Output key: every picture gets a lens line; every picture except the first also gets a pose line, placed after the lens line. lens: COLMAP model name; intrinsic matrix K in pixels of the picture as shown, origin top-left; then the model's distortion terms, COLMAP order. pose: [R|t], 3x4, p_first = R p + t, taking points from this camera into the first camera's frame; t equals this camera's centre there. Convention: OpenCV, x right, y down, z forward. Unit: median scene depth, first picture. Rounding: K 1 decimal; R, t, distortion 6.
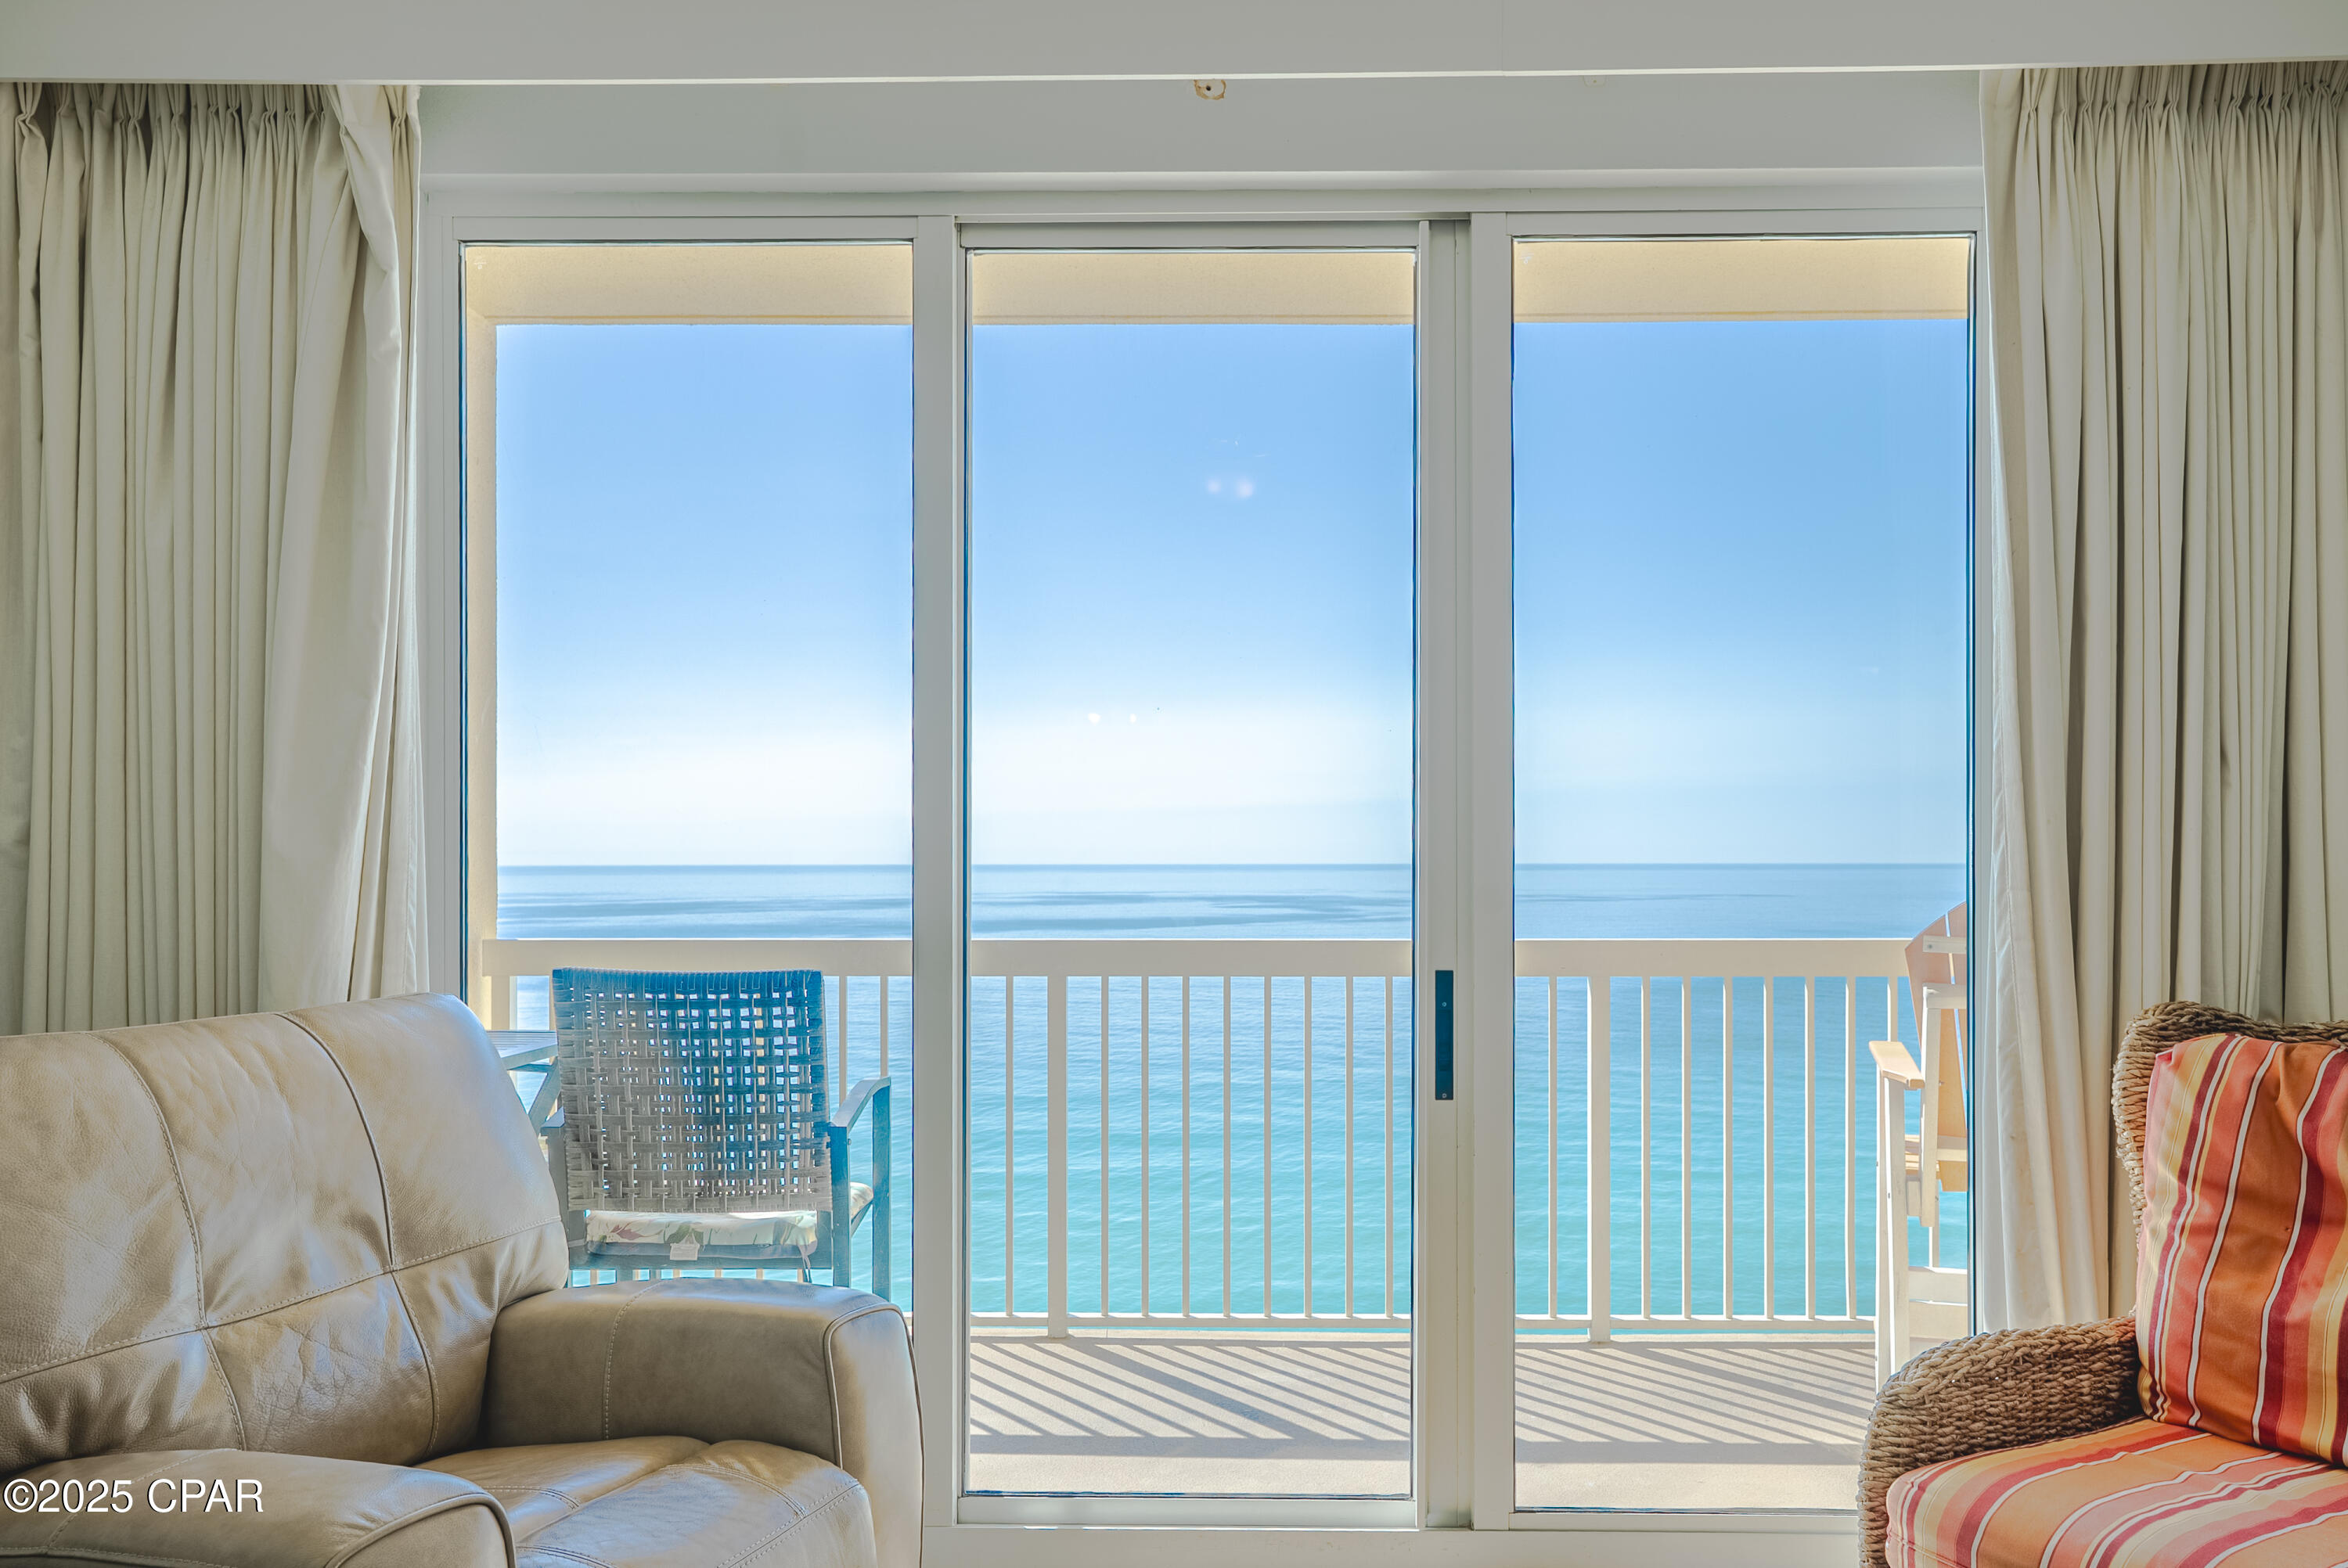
lens RADIAL K [[1765.2, 0, 1205.7], [0, 1765.2, 852.3], [0, 0, 1]] dist [0.028259, 0.001290]
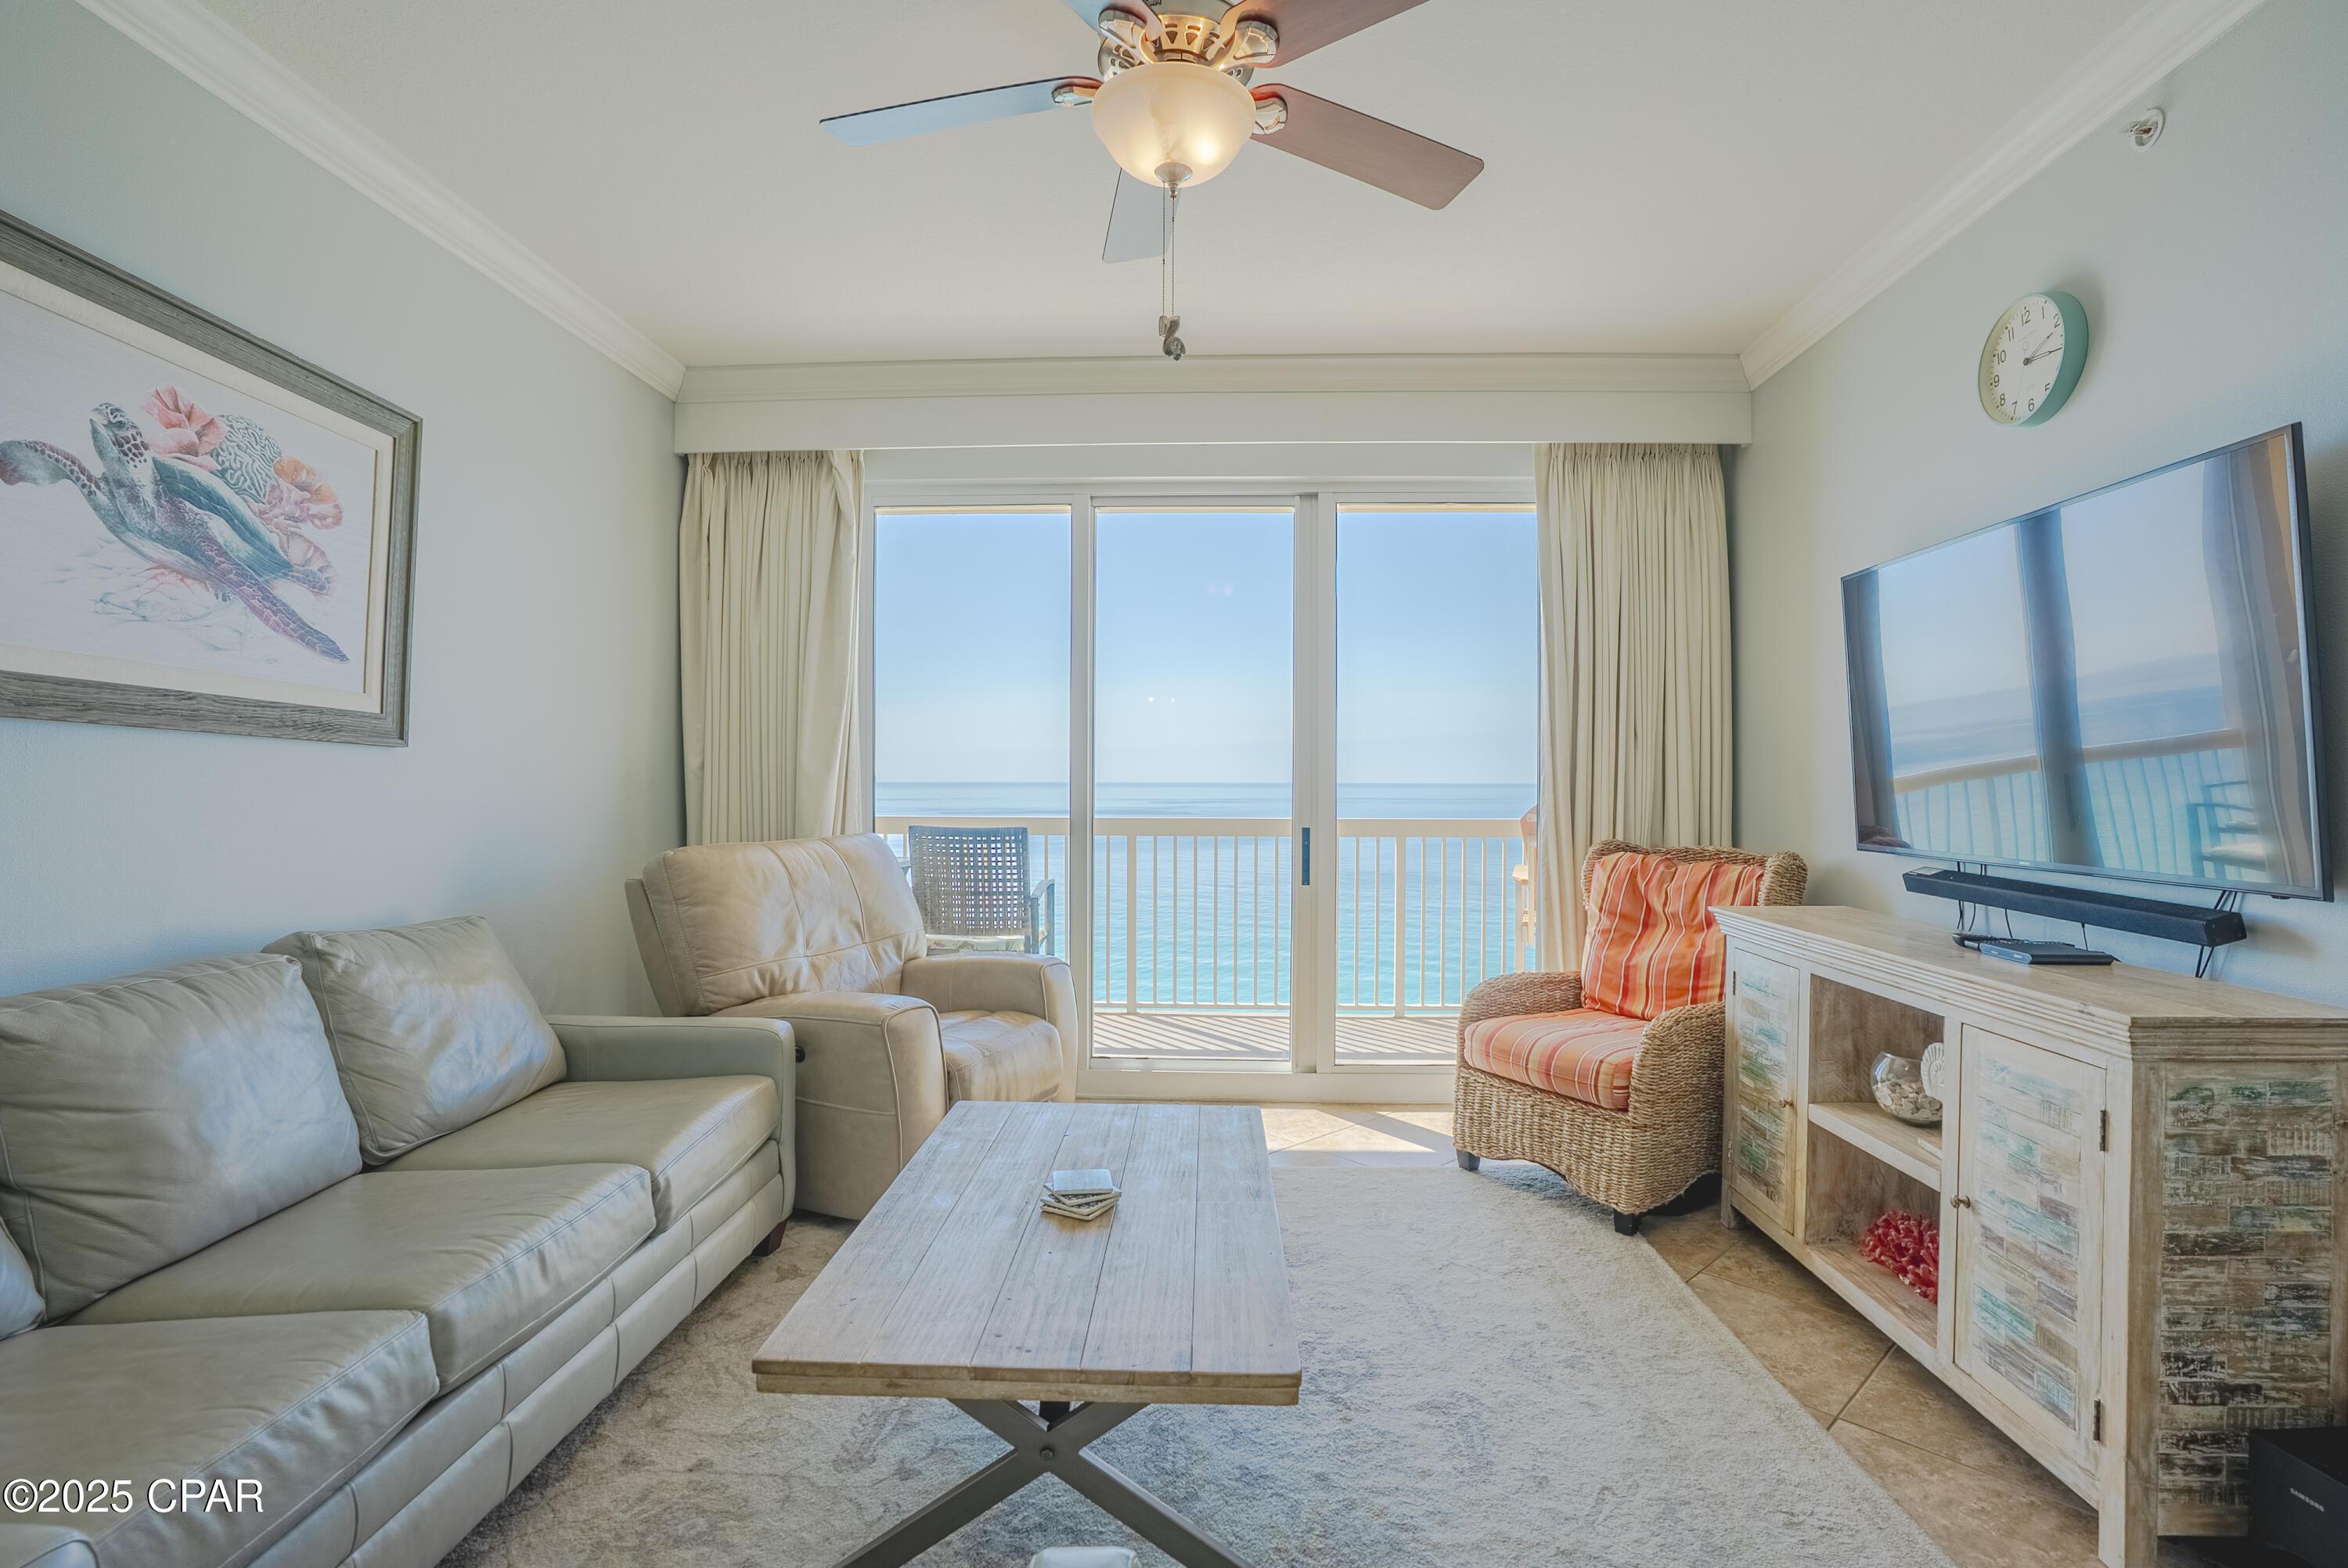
lens RADIAL K [[1099.3, 0, 1192.1], [0, 1099.3, 781.9], [0, 0, 1]] dist [-0.060435, 0.022614]
pose [[0.999613, 0.003876, -0.027559, 0.031200], [-0.003695, 0.999971, 0.006602, 0.000466], [0.027584, -0.006498, 0.999598, -0.433932]]
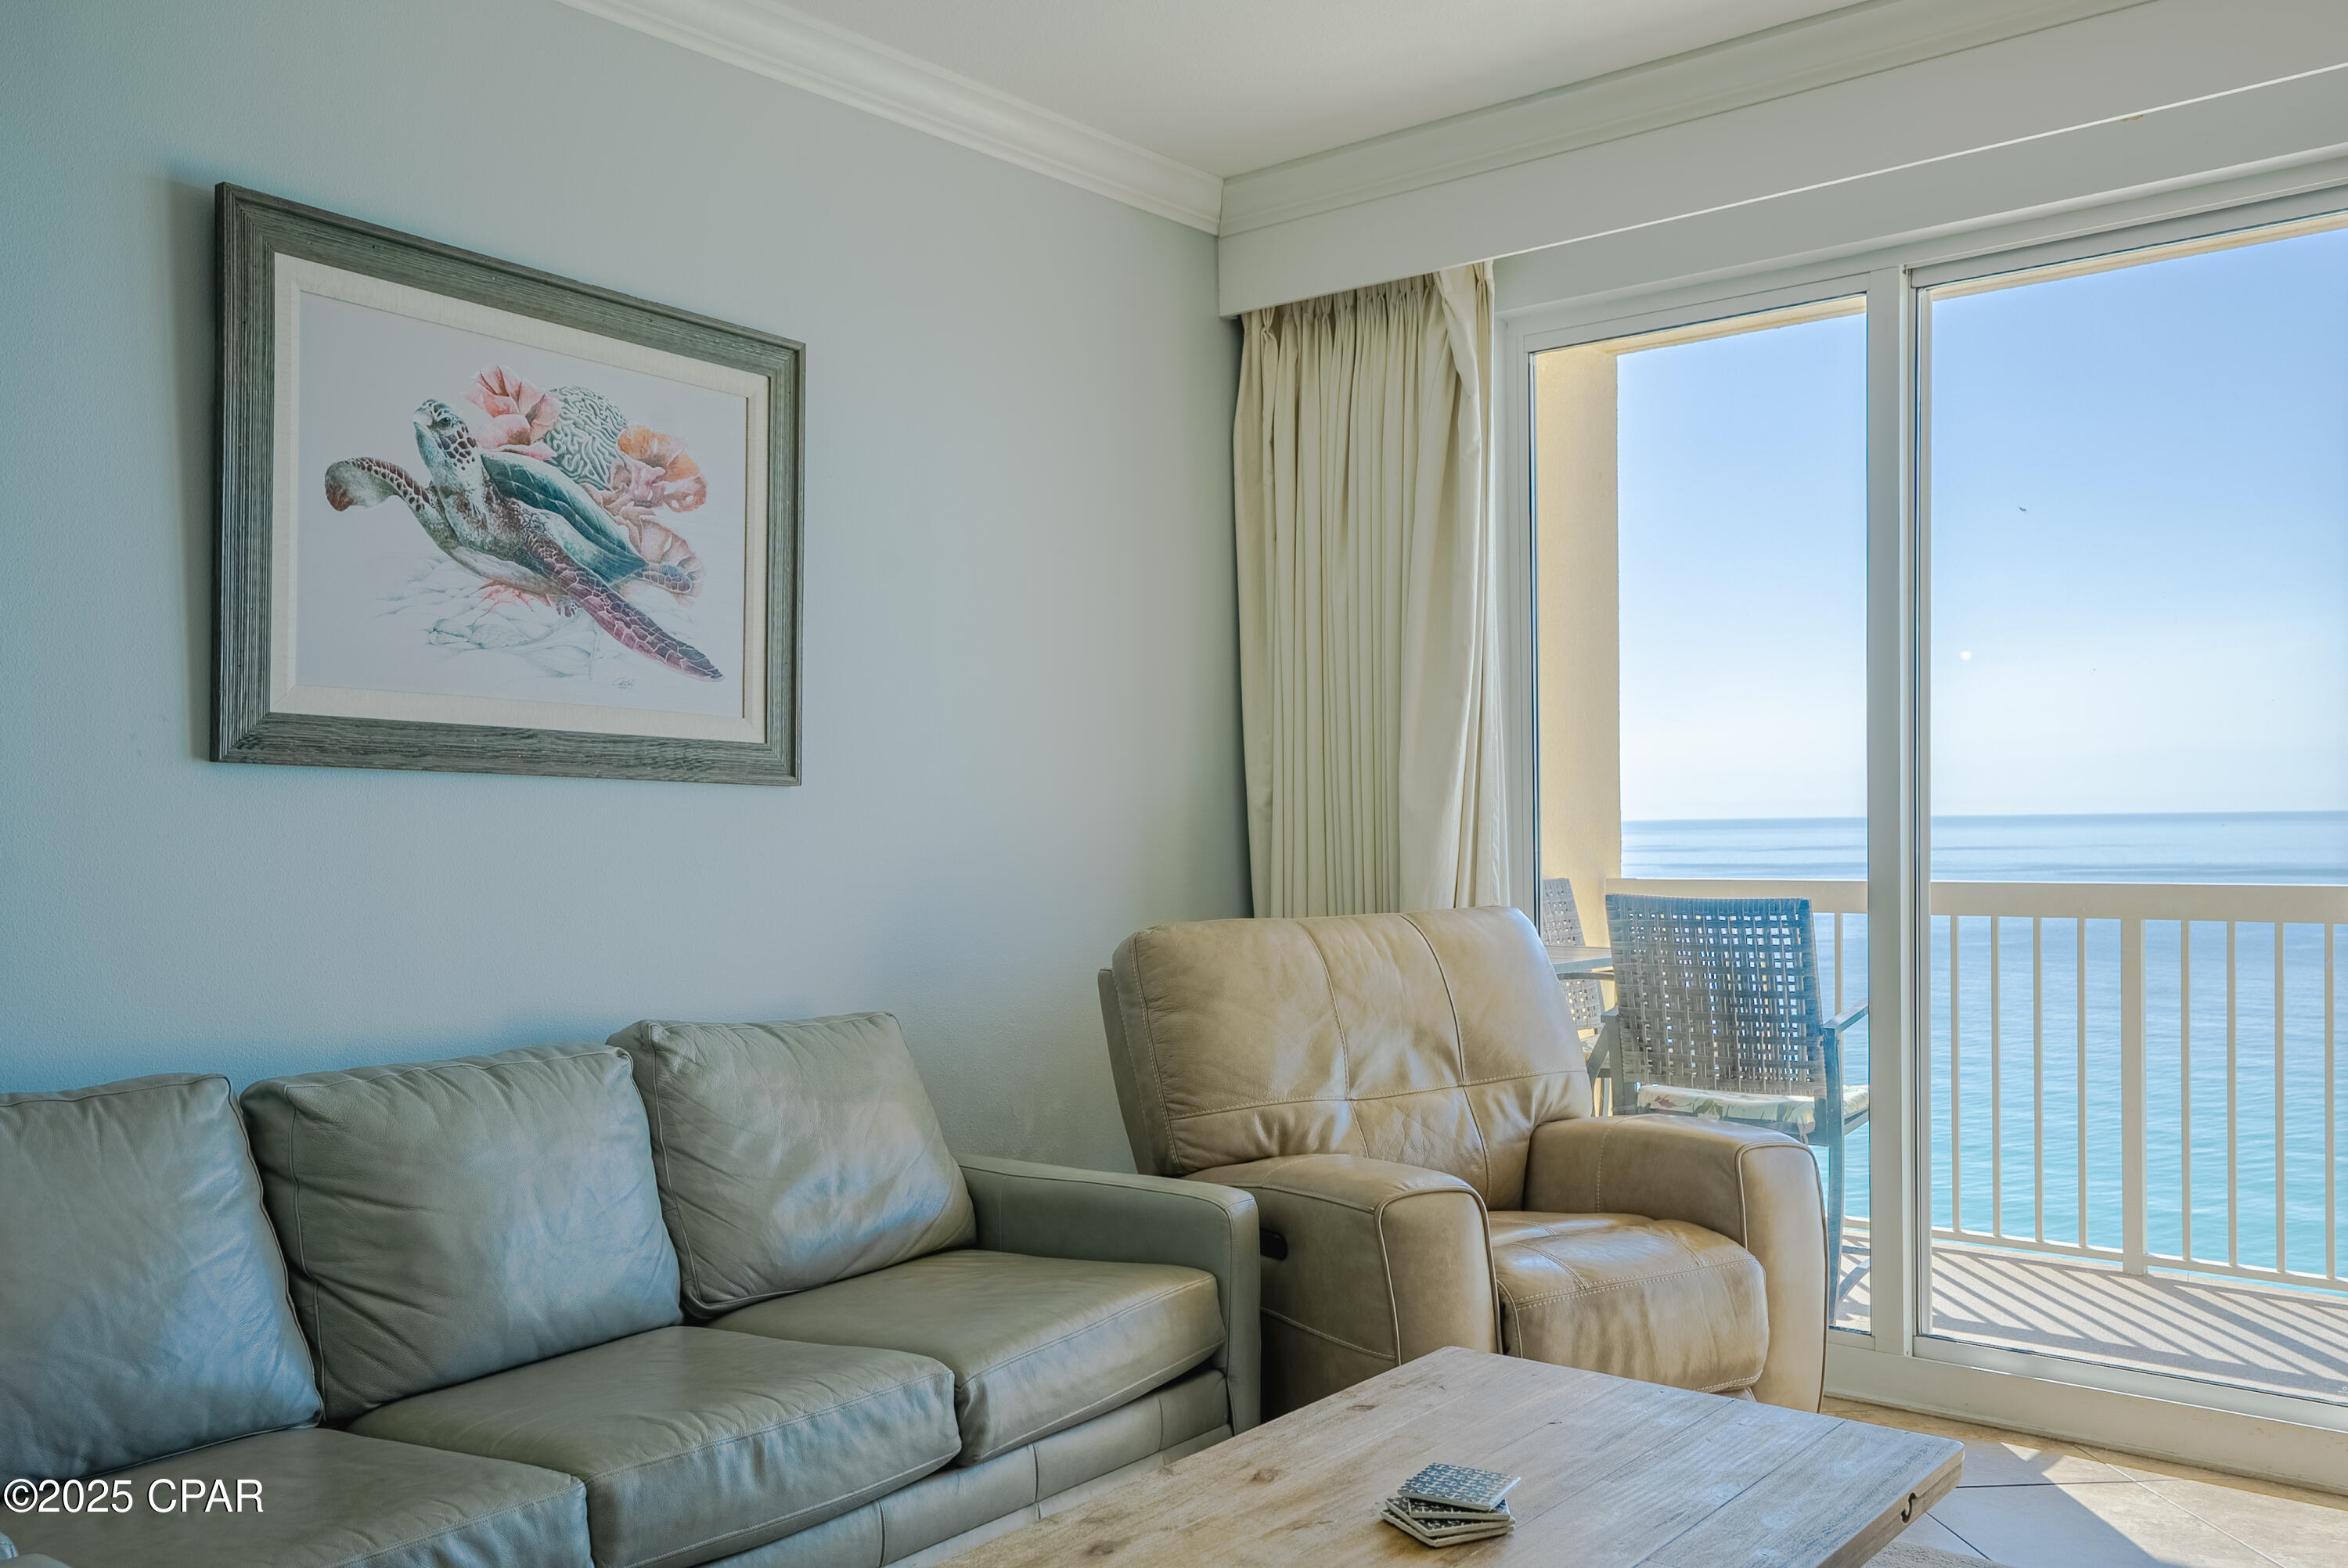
lens RADIAL K [[1975.3, 0, 1169.6], [0, 1975.3, 881.1], [0, 0, 1]] dist [0.022381, 0.060157]
pose [[0.782270, 0.006983, -0.622900, 0.334834], [0.017862, 0.999275, 0.033634, 0.002028], [0.622683, -0.037437, 0.781578, -0.391327]]
